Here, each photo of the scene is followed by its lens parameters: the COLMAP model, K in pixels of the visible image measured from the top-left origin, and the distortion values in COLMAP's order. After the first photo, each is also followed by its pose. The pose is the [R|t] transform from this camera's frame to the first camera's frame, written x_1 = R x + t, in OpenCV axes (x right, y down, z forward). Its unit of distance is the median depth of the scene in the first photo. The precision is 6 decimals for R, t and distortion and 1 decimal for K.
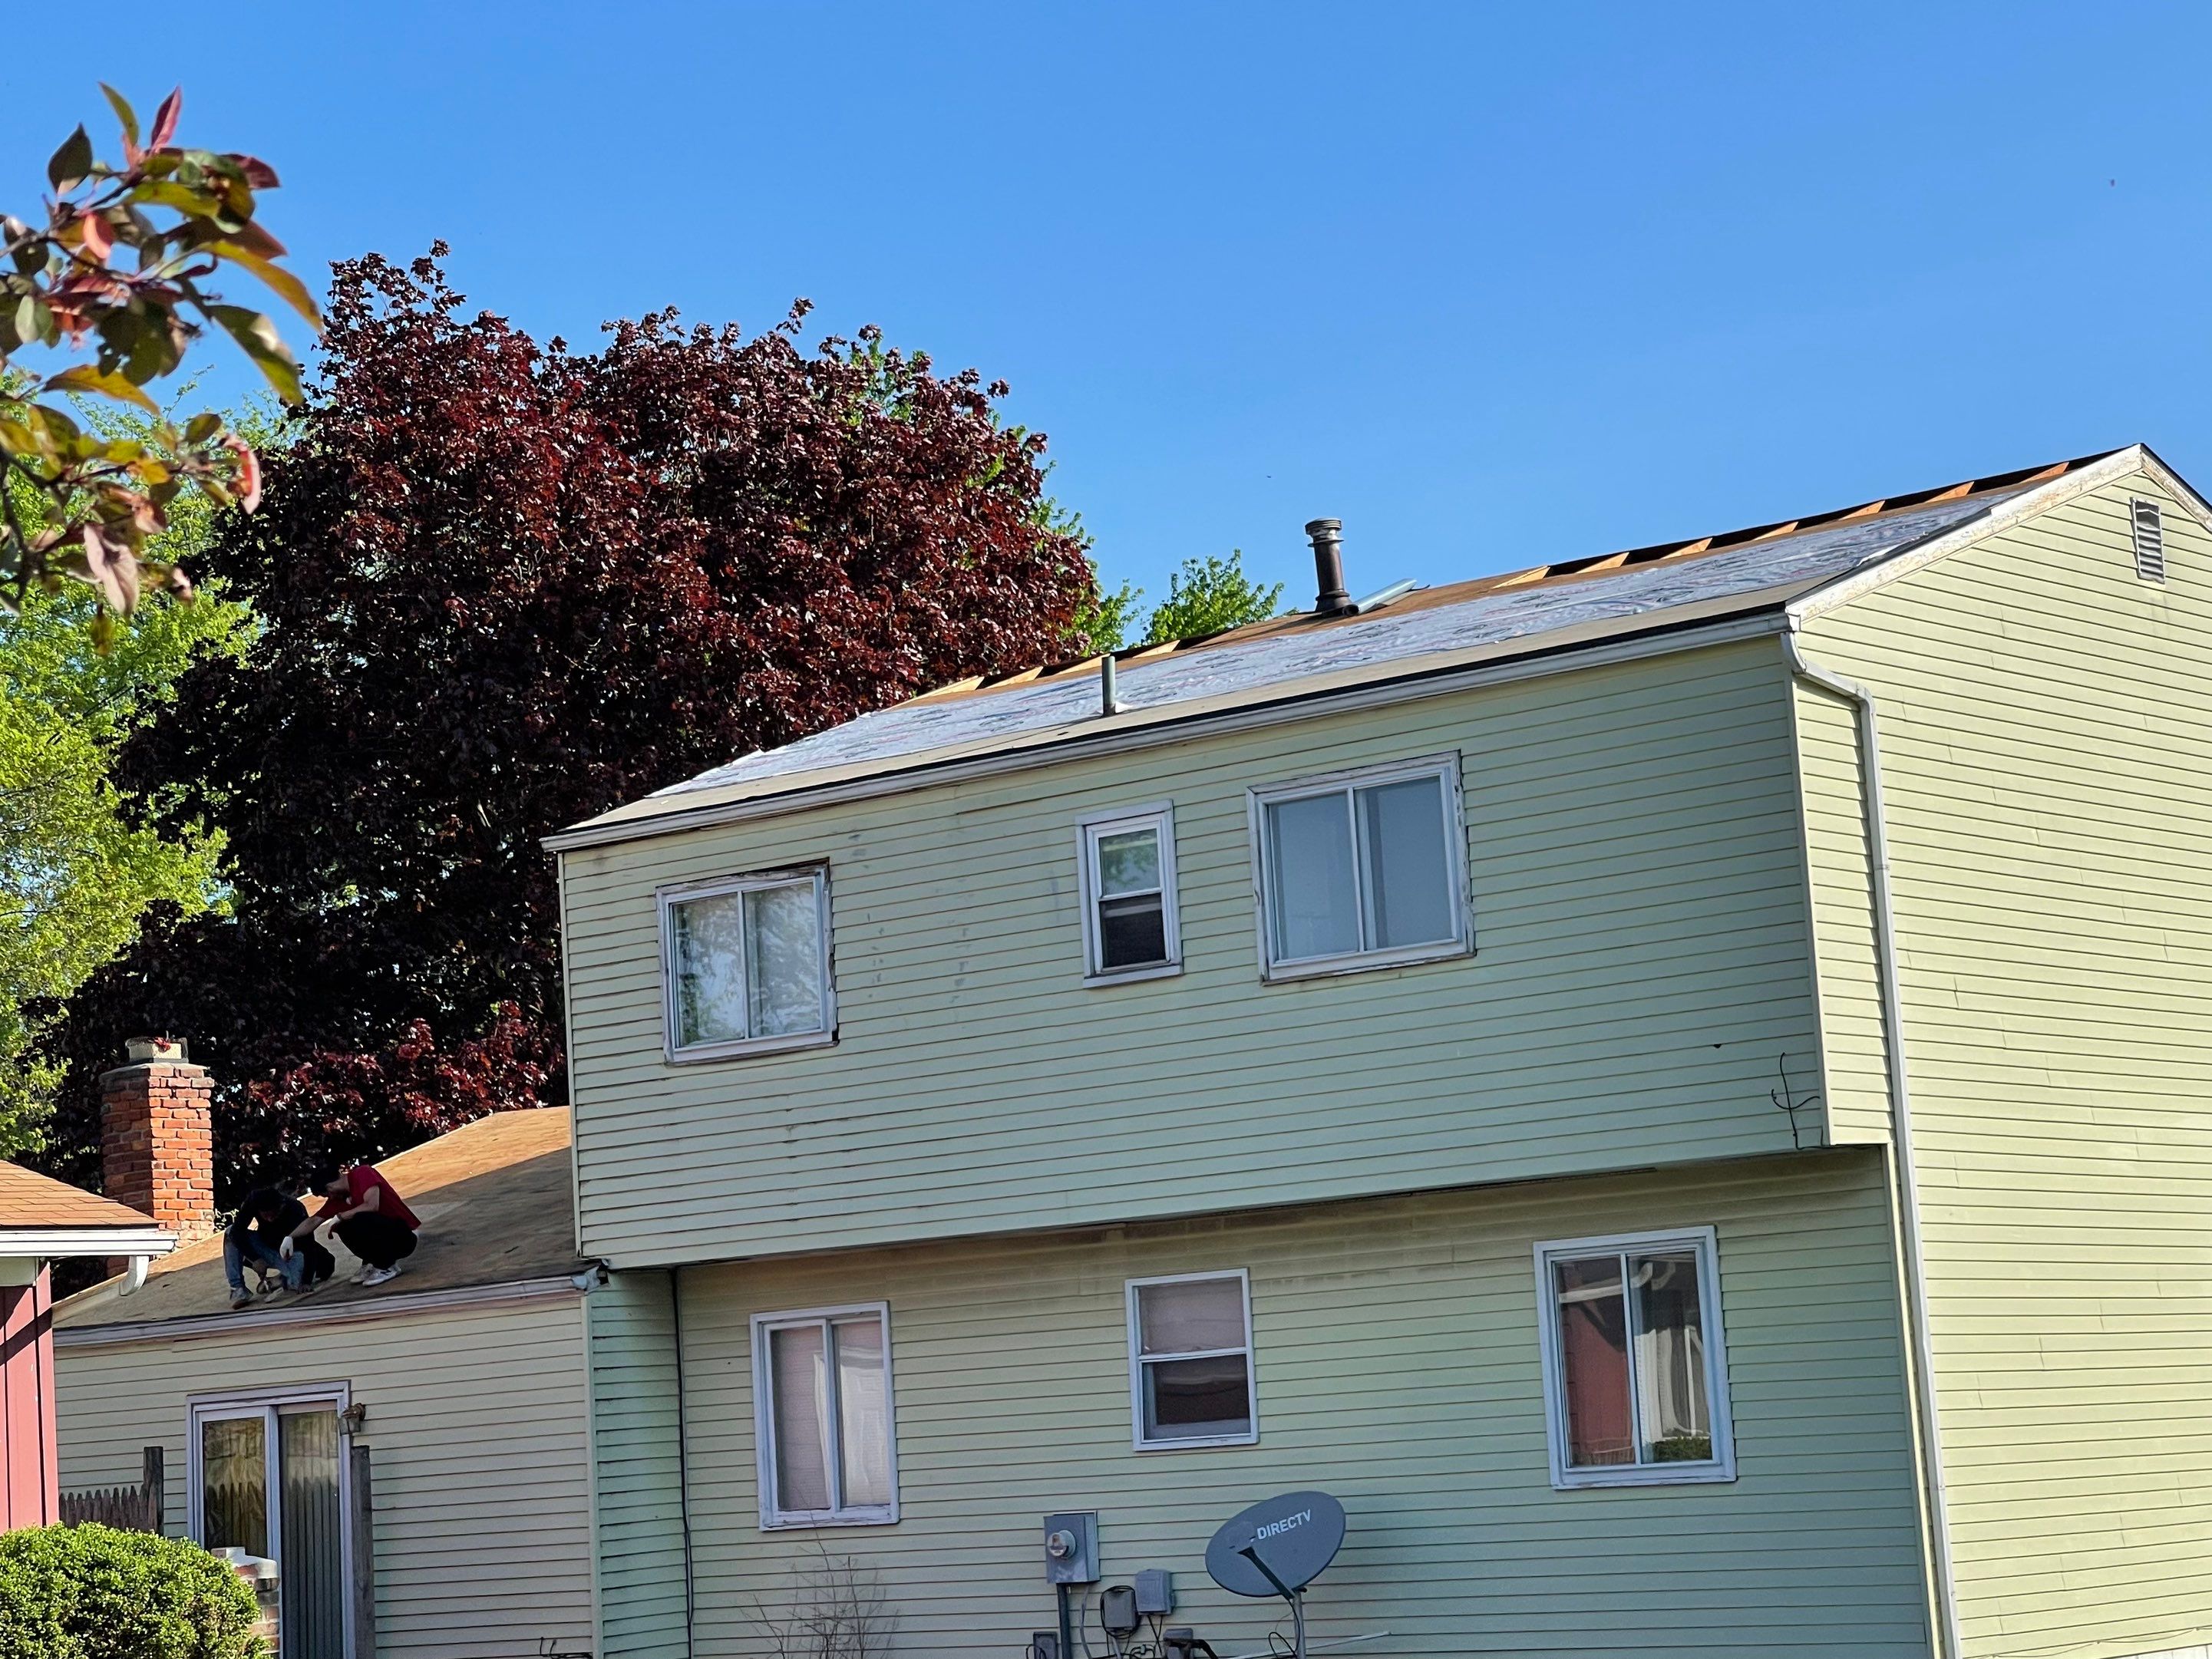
lens RADIAL K [[4594.9, 0, 1112.6], [0, 4594.9, 858.8], [0, 0, 1]] dist [0.151818, 0.273568]
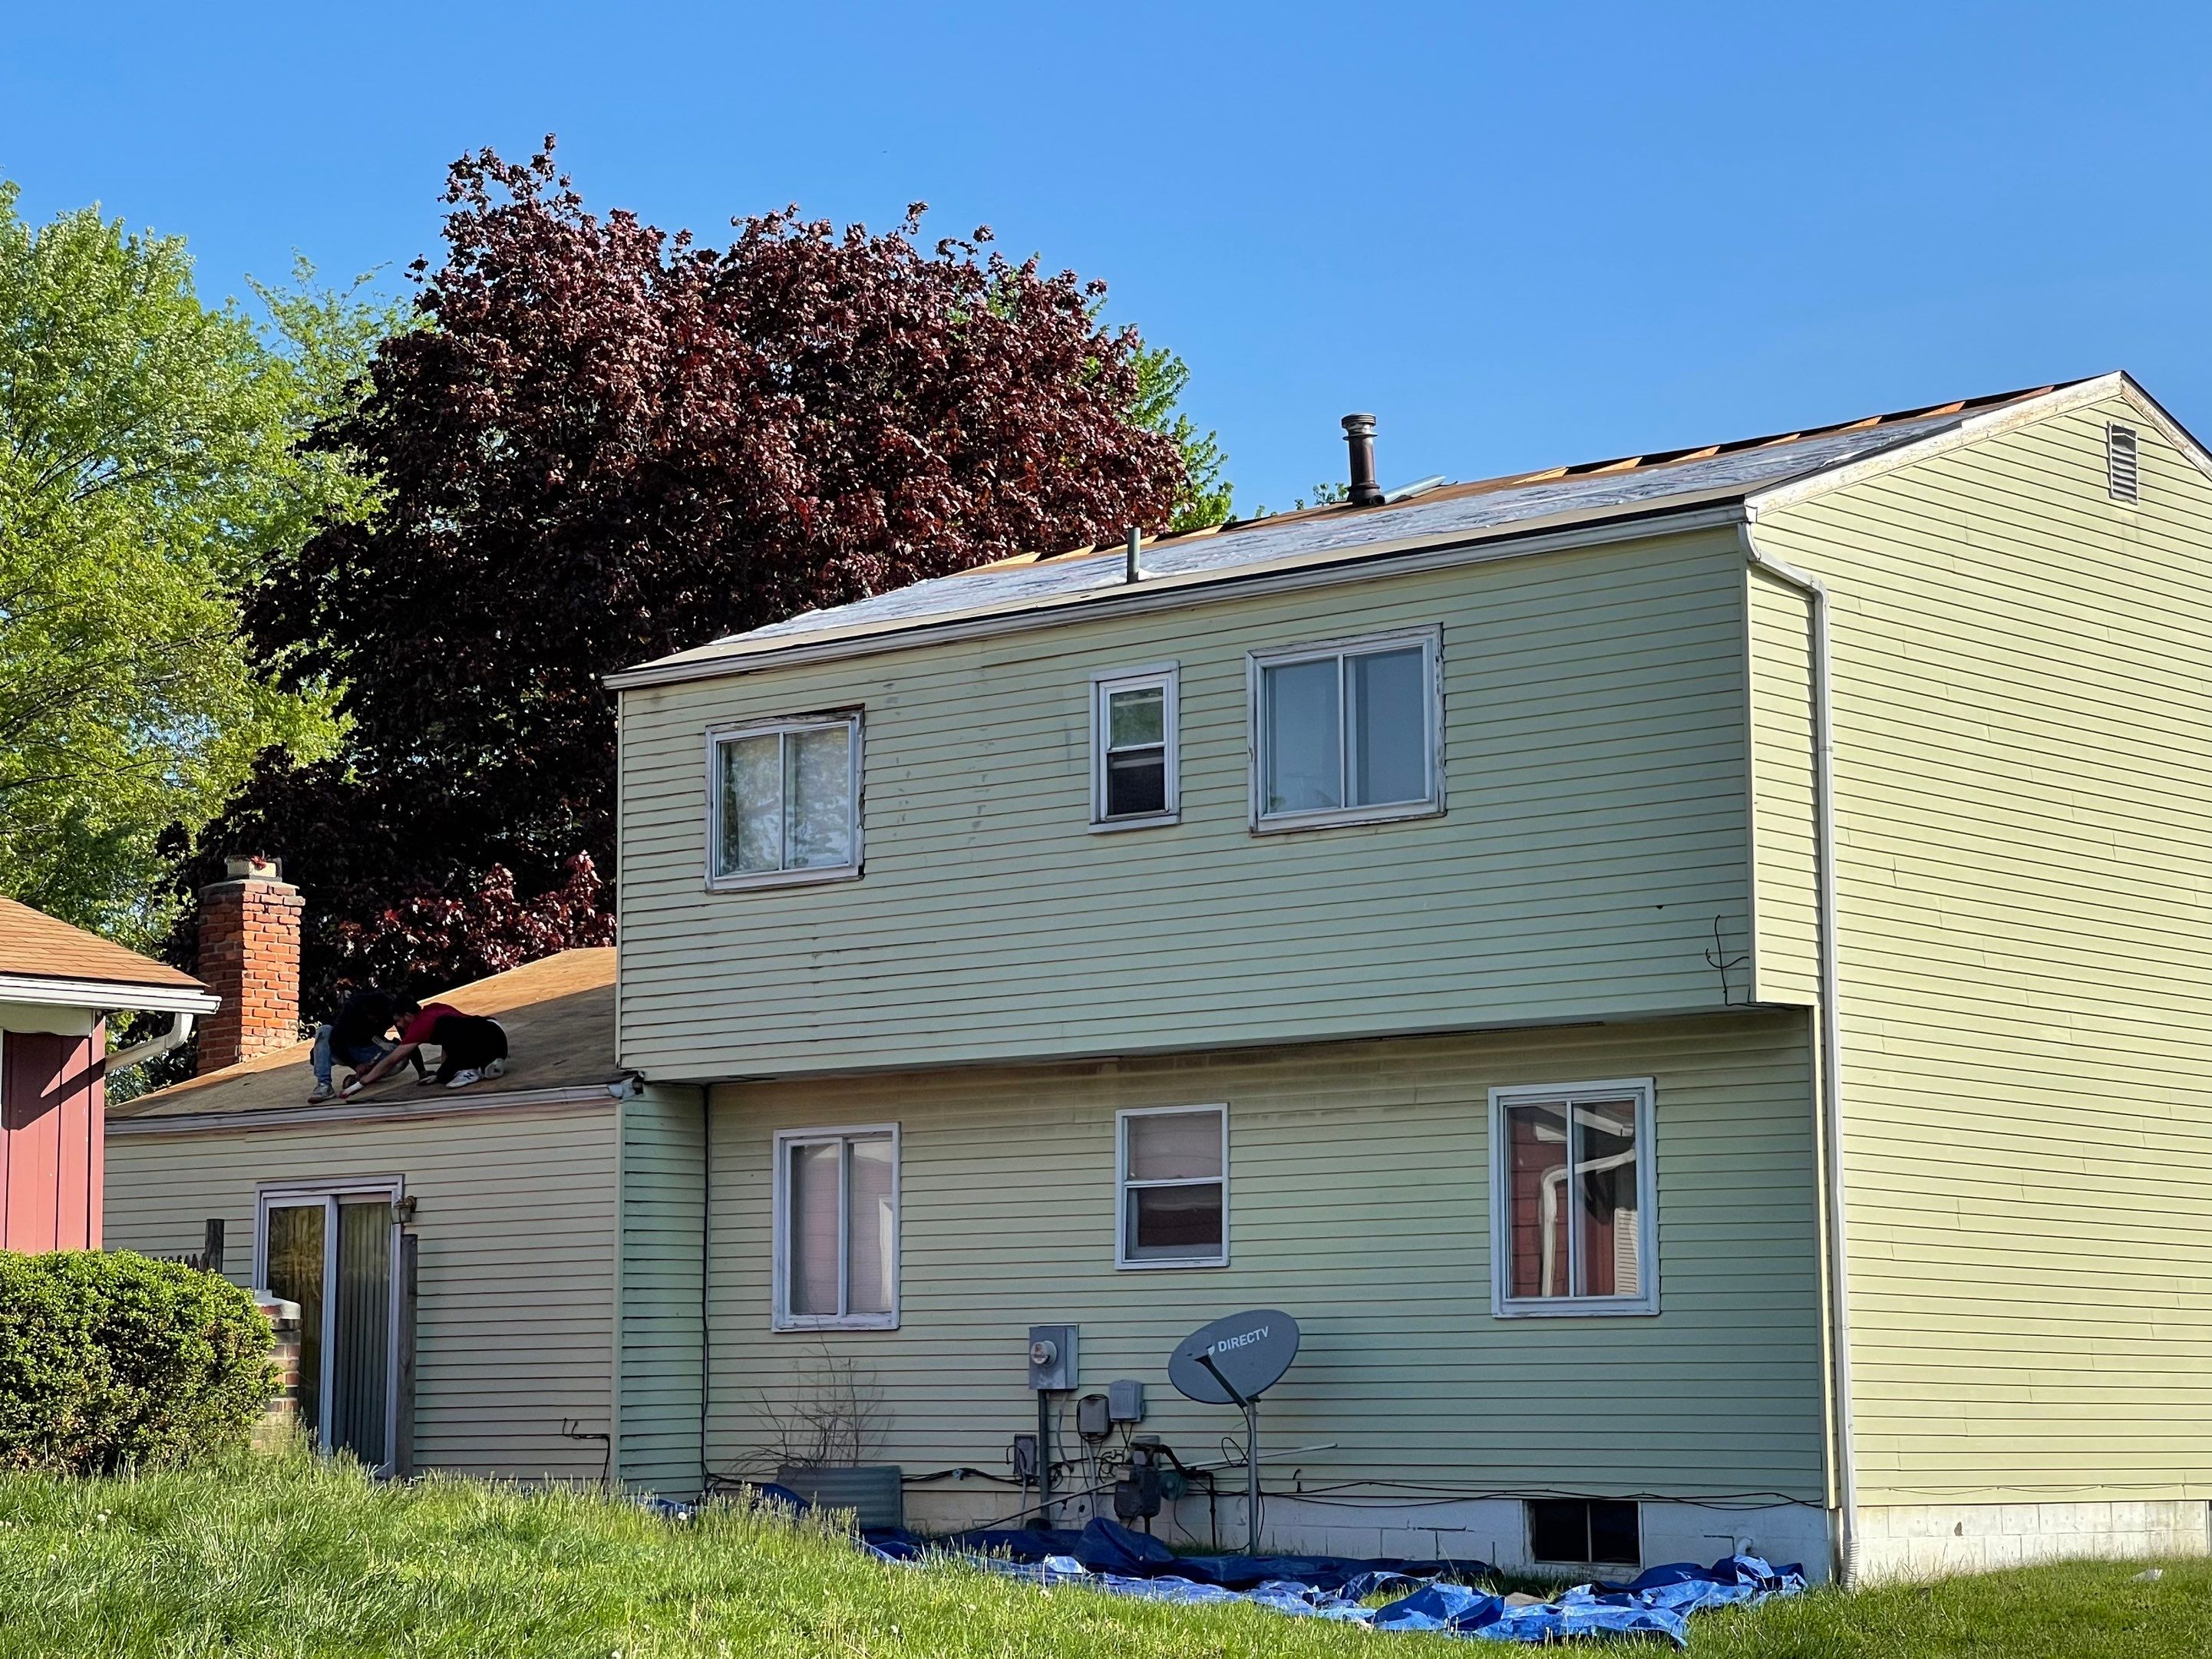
lens RADIAL K [[4712.8, 0, 1106.0], [0, 4712.8, 829.5], [0, 0, 1]] dist [0.025241, 2.314945]
pose [[0.997350, 0.050713, -0.052161, 0.054015], [-0.050773, 0.998710, 0.000185, 0.026421], [0.052104, 0.002464, 0.998639, -0.090709]]
